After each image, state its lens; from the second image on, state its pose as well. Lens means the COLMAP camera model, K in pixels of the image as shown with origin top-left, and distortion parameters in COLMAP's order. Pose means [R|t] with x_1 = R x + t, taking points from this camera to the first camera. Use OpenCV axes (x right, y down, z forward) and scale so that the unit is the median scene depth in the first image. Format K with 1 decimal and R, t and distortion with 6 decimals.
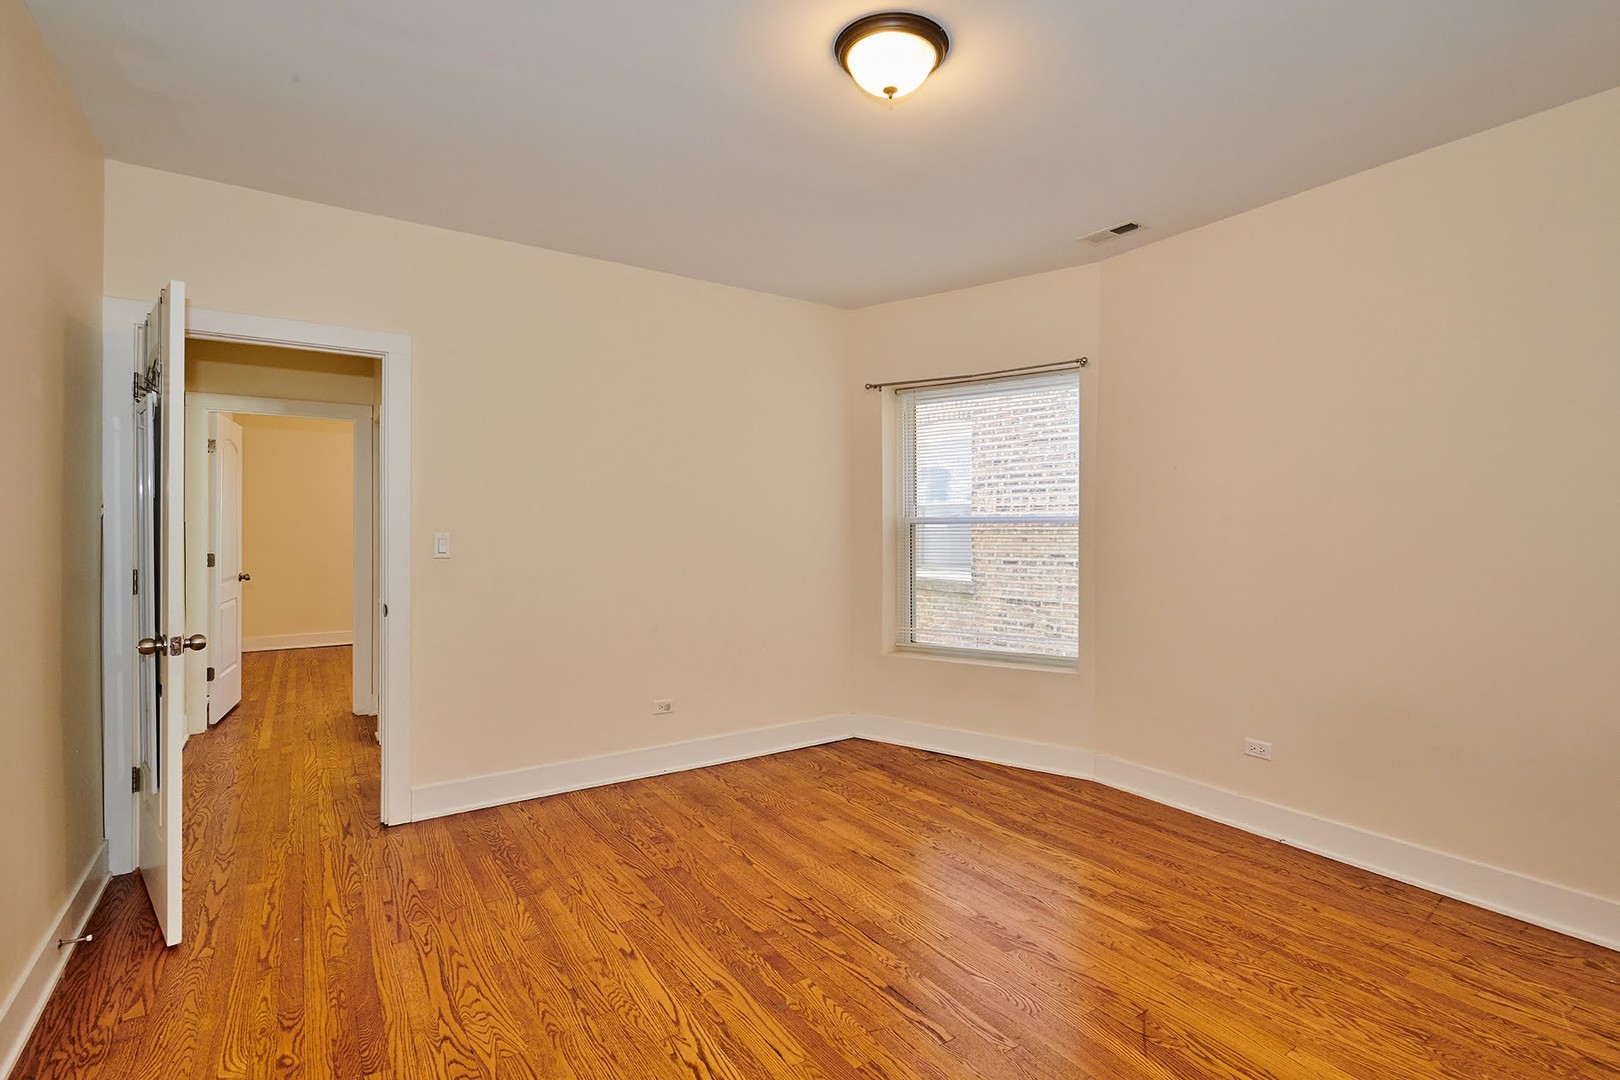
lens RADIAL K [[748.6, 0, 806.7], [0, 748.6, 539.8], [0, 0, 1]] dist [-0.004918, -0.001530]
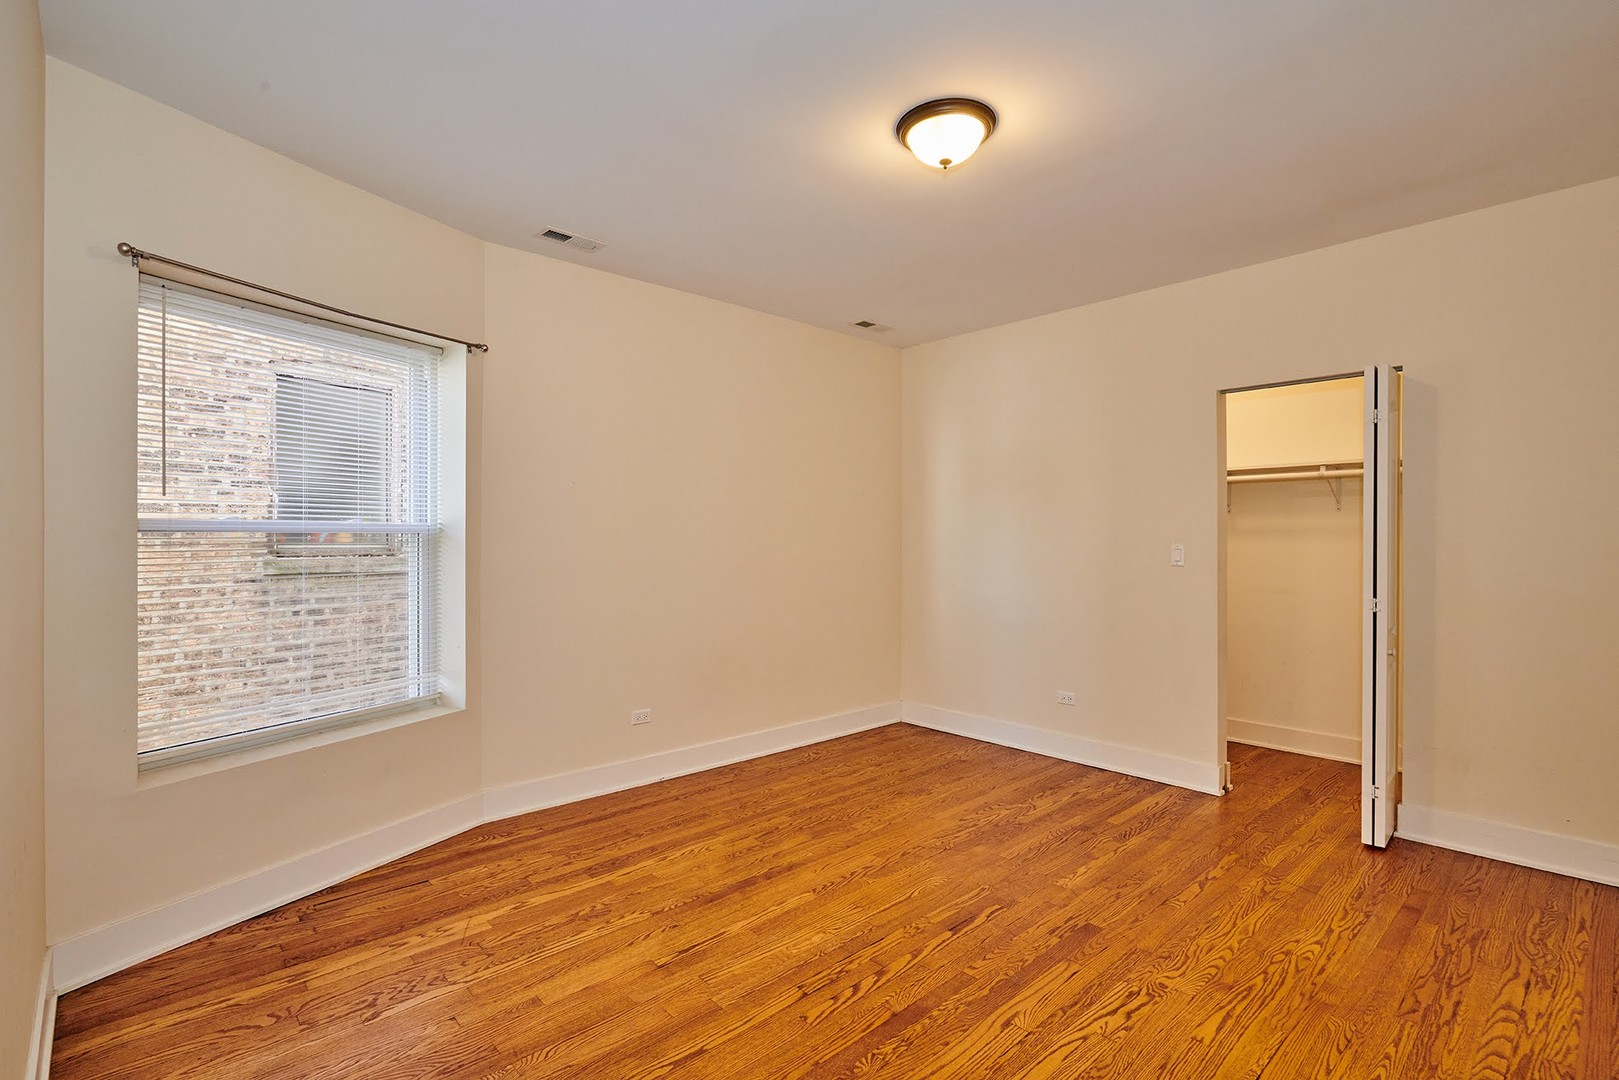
lens RADIAL K [[748.2, 0, 806.2], [0, 748.2, 539.8], [0, 0, 1]] dist [-0.004918, -0.001530]
pose [[-0.139529, -0.002456, 0.990215, -0.633952], [0.016437, 0.999853, 0.004796, -0.013018], [-0.990082, 0.016945, -0.139469, 0.861205]]
